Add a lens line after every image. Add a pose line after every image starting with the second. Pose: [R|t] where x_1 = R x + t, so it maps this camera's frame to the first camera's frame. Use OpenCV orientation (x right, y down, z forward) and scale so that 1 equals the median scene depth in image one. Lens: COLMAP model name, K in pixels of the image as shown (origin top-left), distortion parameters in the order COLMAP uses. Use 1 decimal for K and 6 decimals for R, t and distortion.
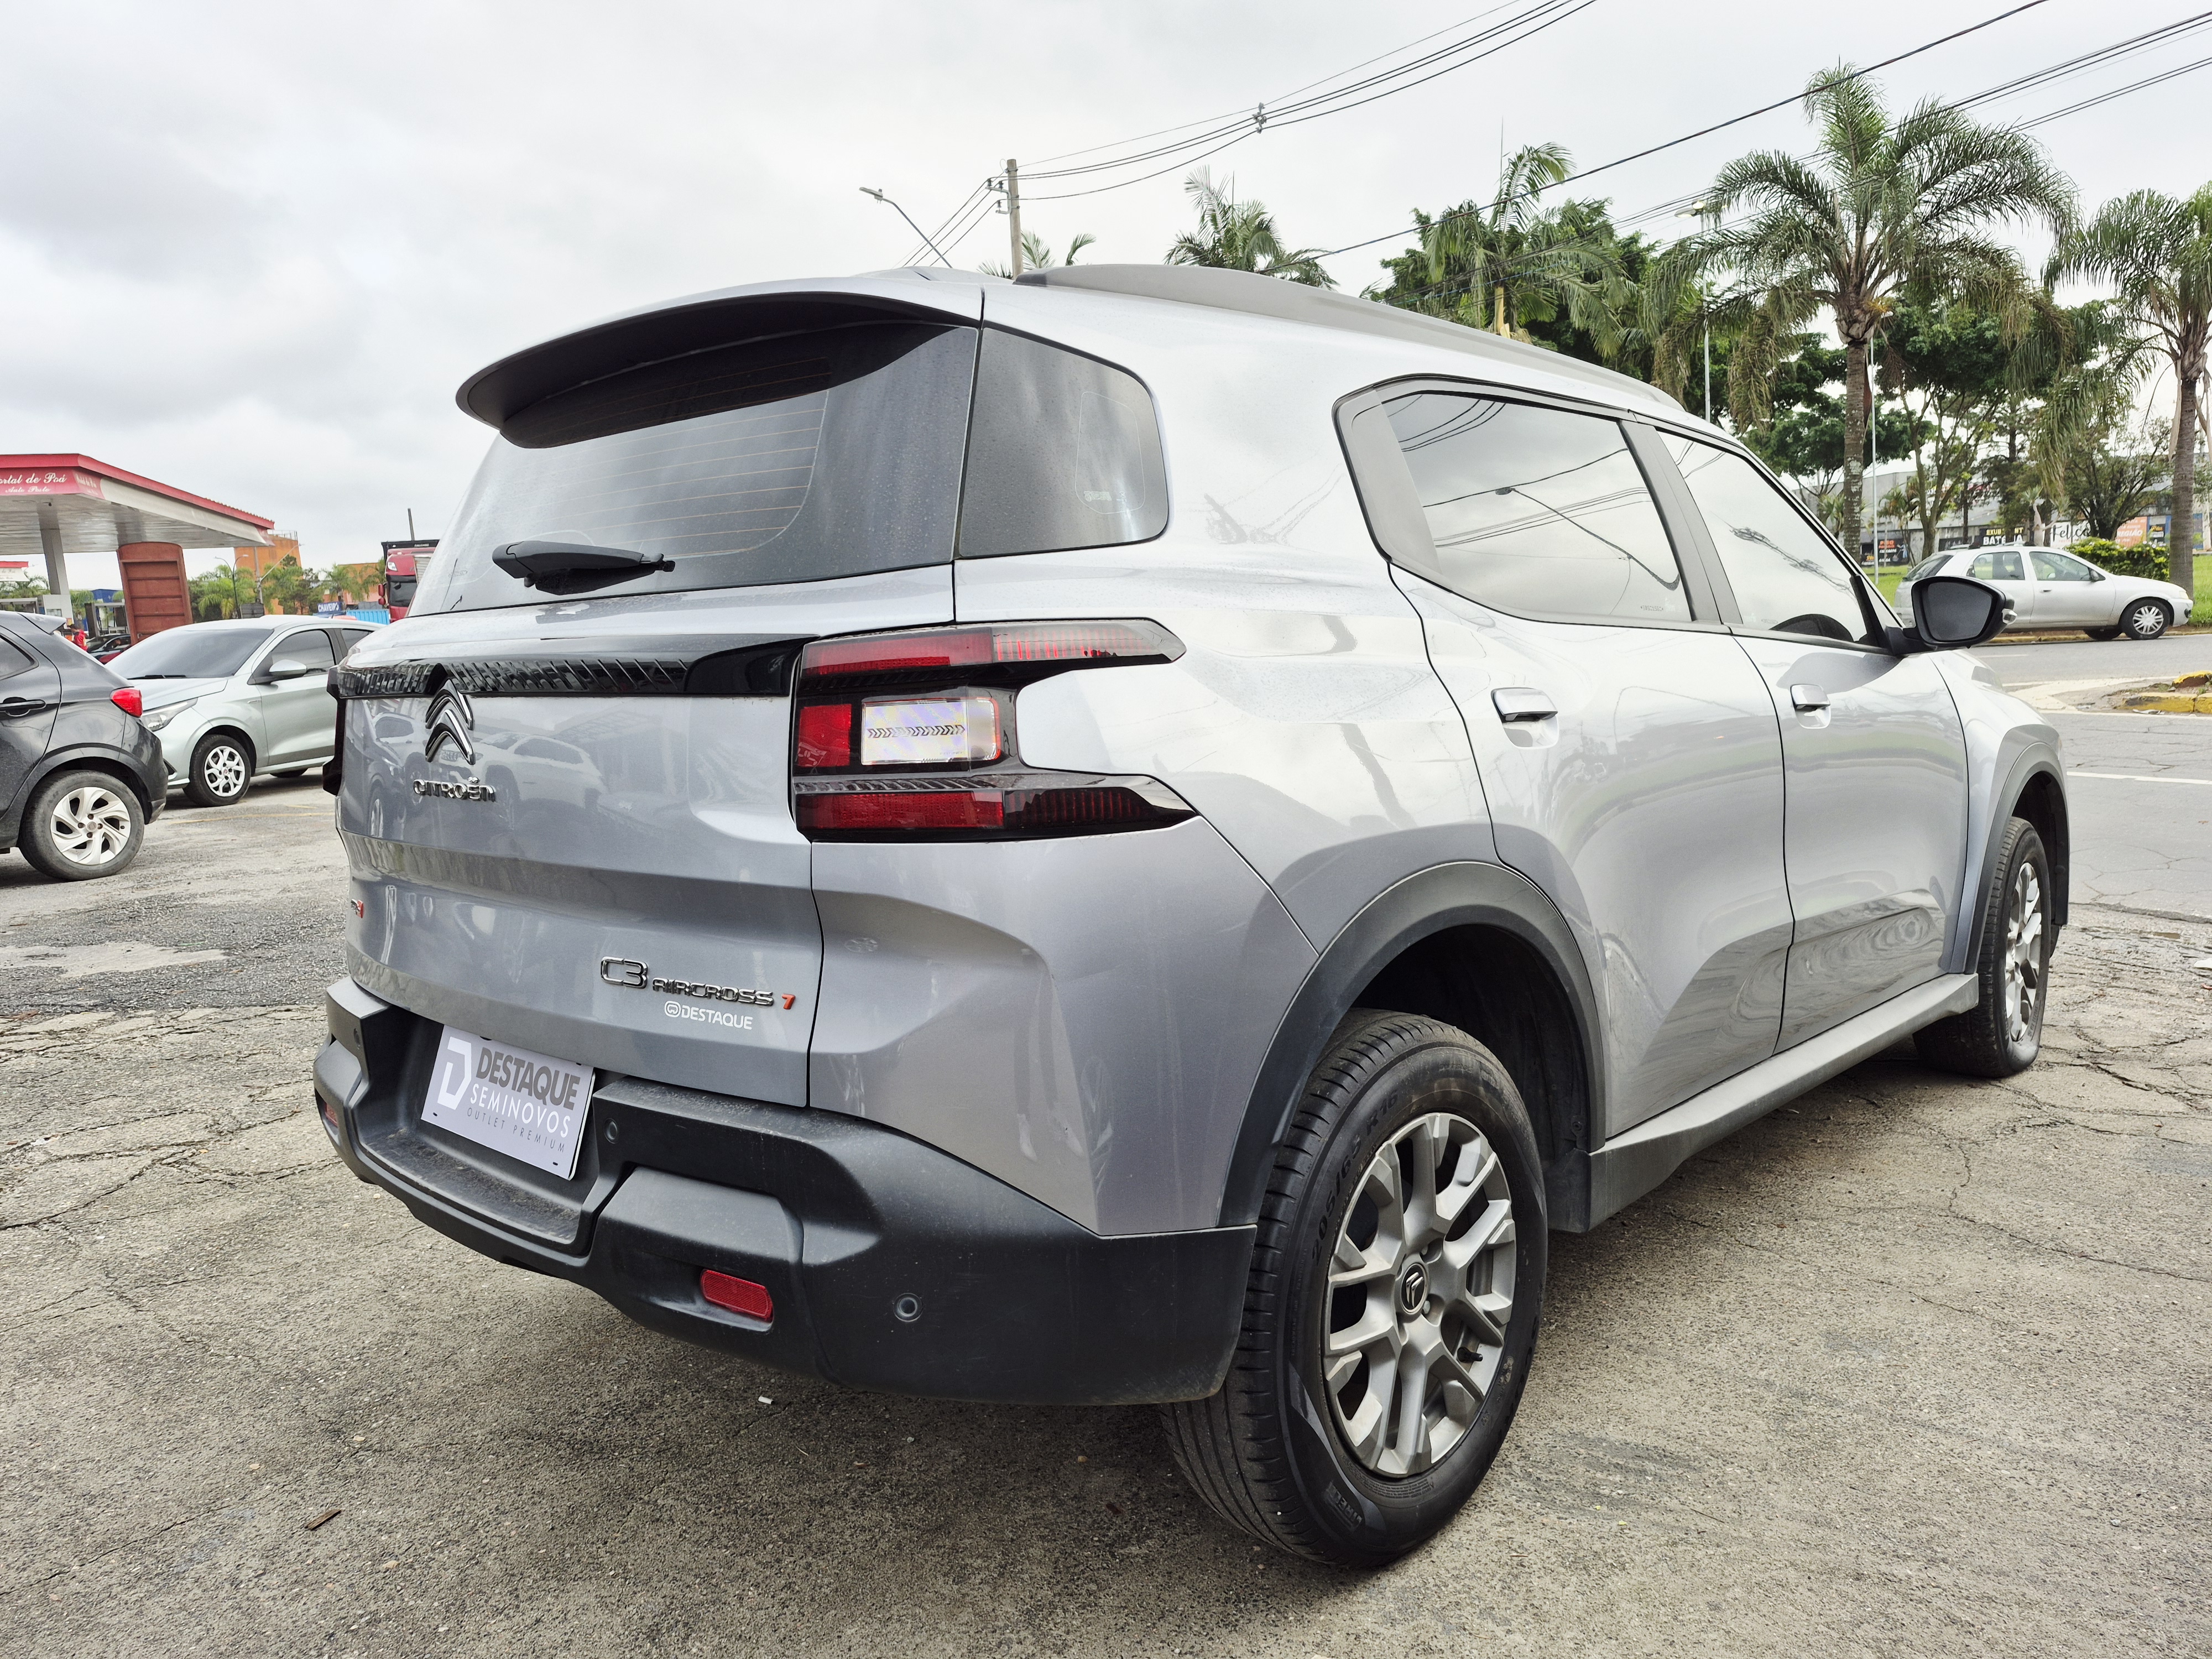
lens RADIAL K [[1543.8, 0, 1106.0], [0, 1543.8, 829.5], [0, 0, 1]] dist [0.005668, -0.001564]
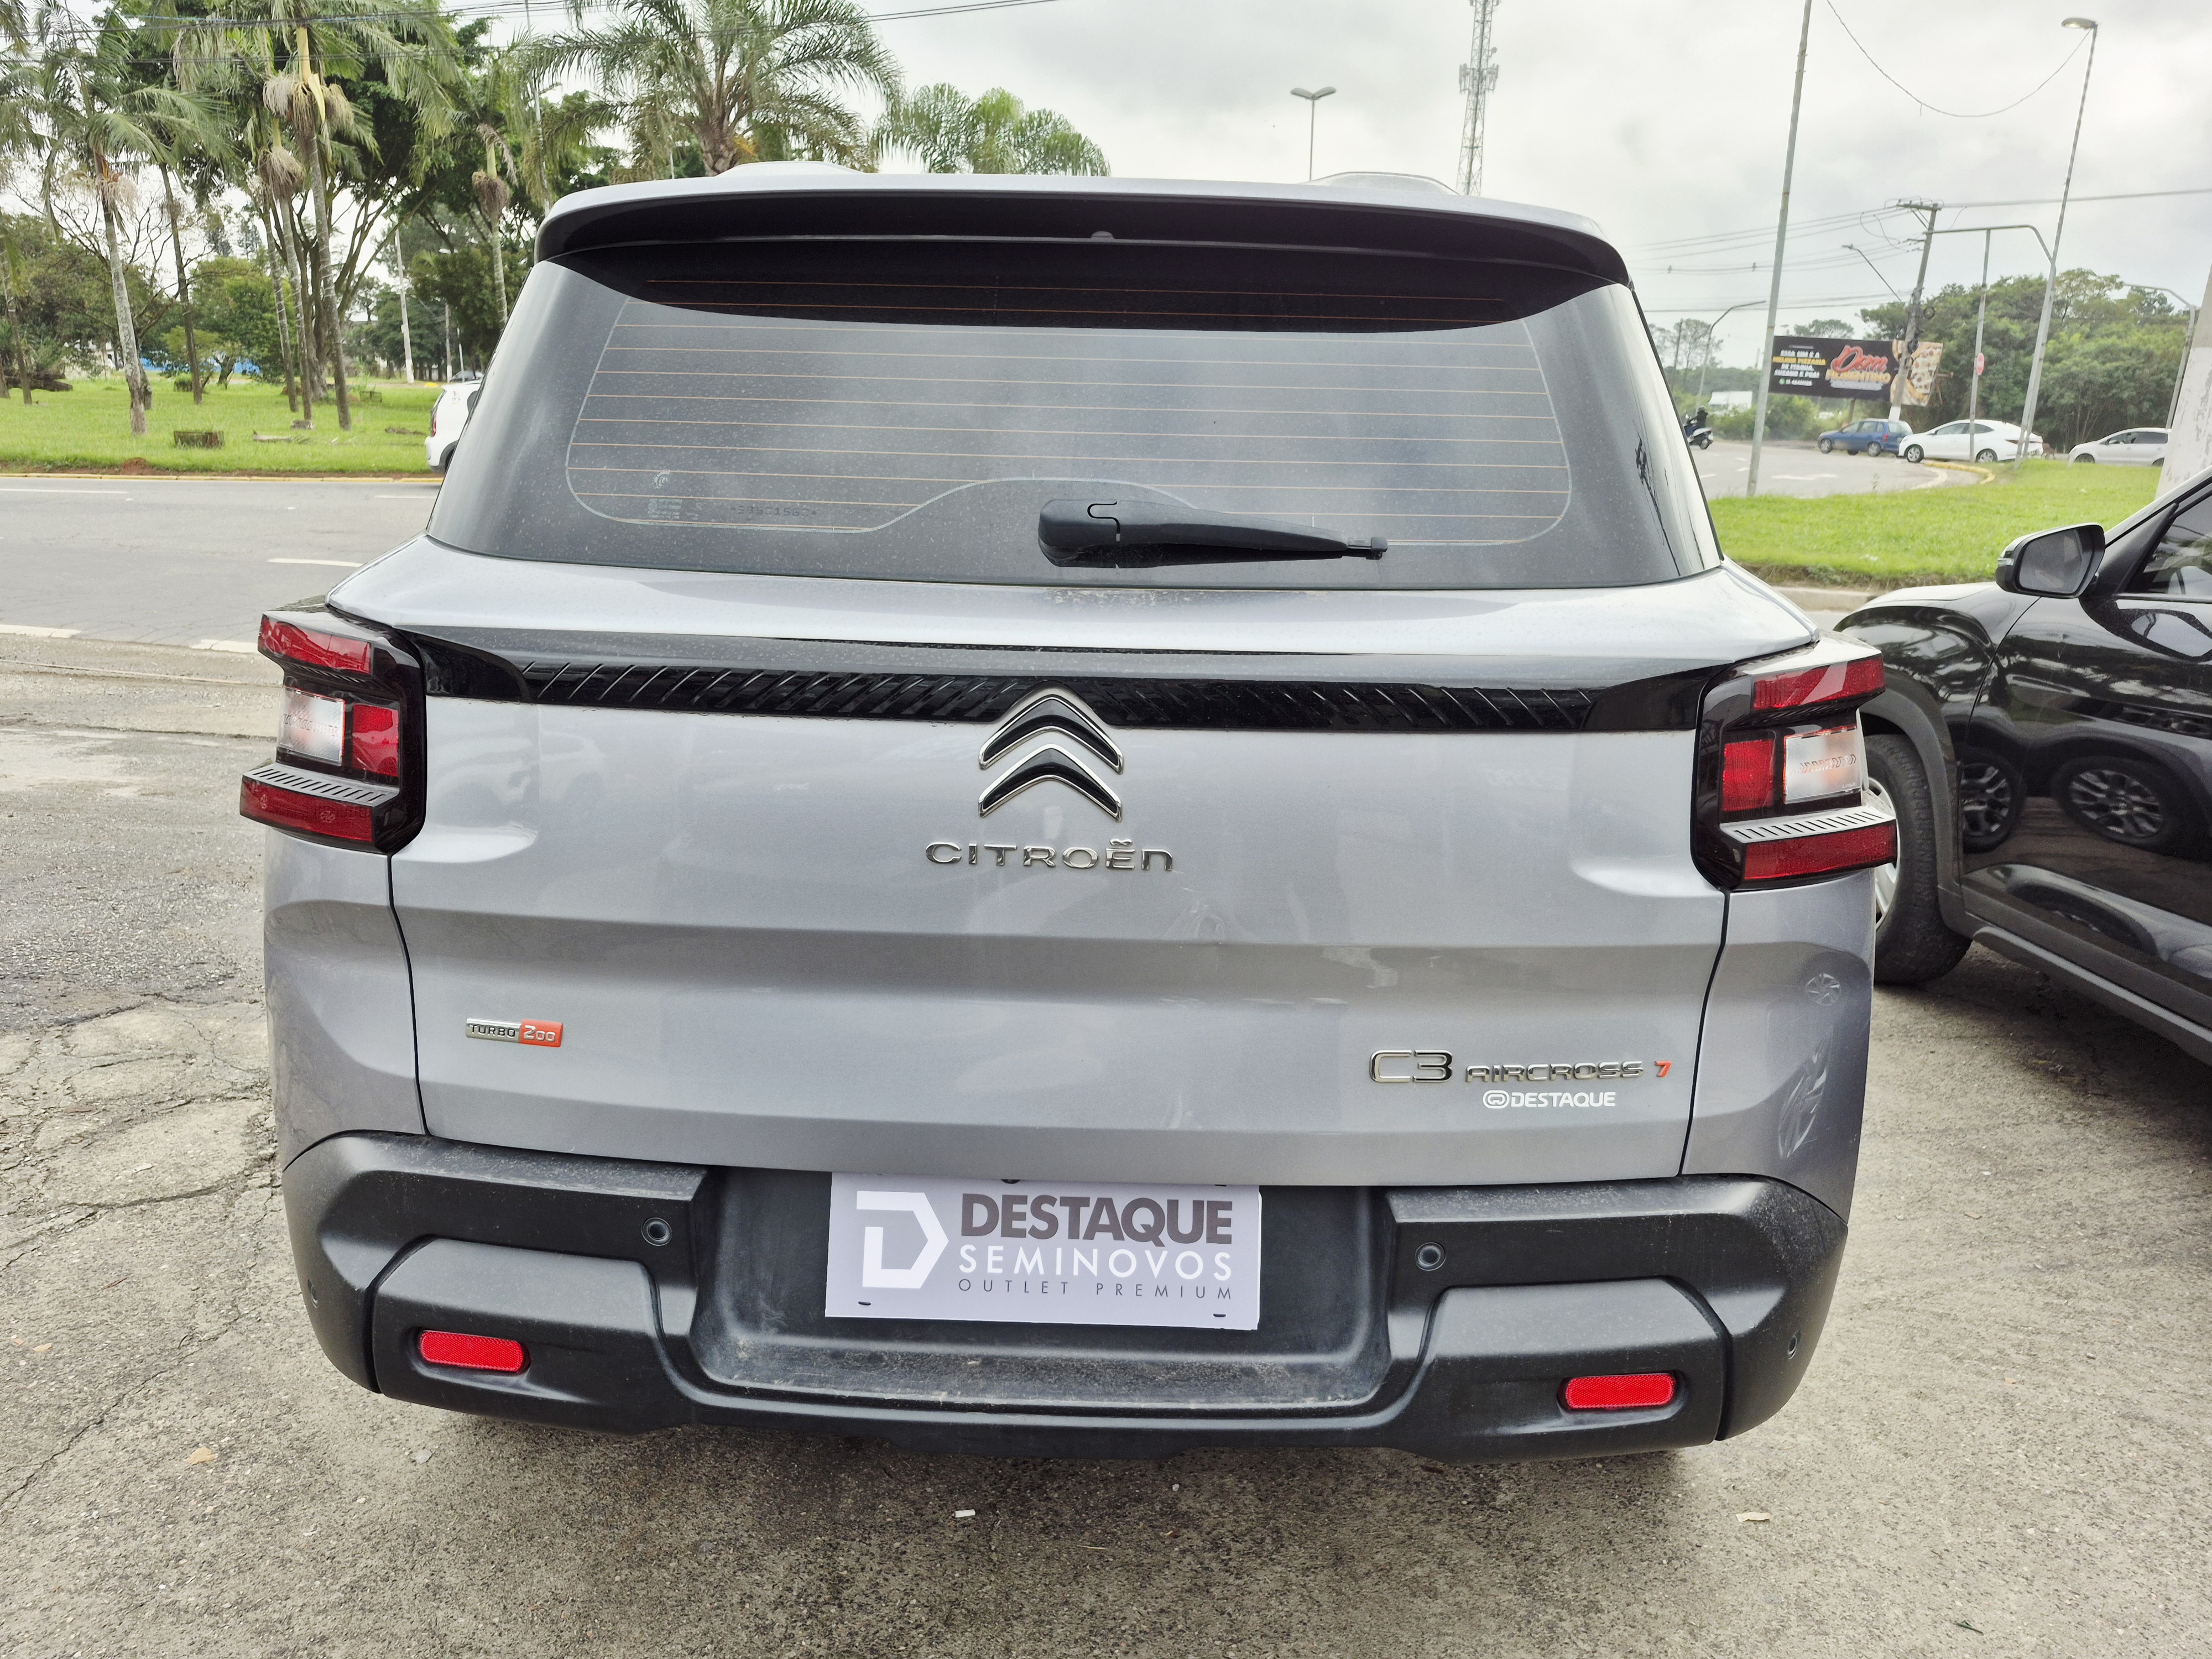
lens RADIAL K [[1499.6, 0, 1098.5], [0, 1499.6, 854.5], [0, 0, 1]] dist [0.008048, 0.001977]
pose [[0.748992, -0.115971, 0.652351, -0.809313], [0.022125, 0.988392, 0.150307, -0.120377], [-0.662210, -0.098146, 0.742863, 0.465458]]
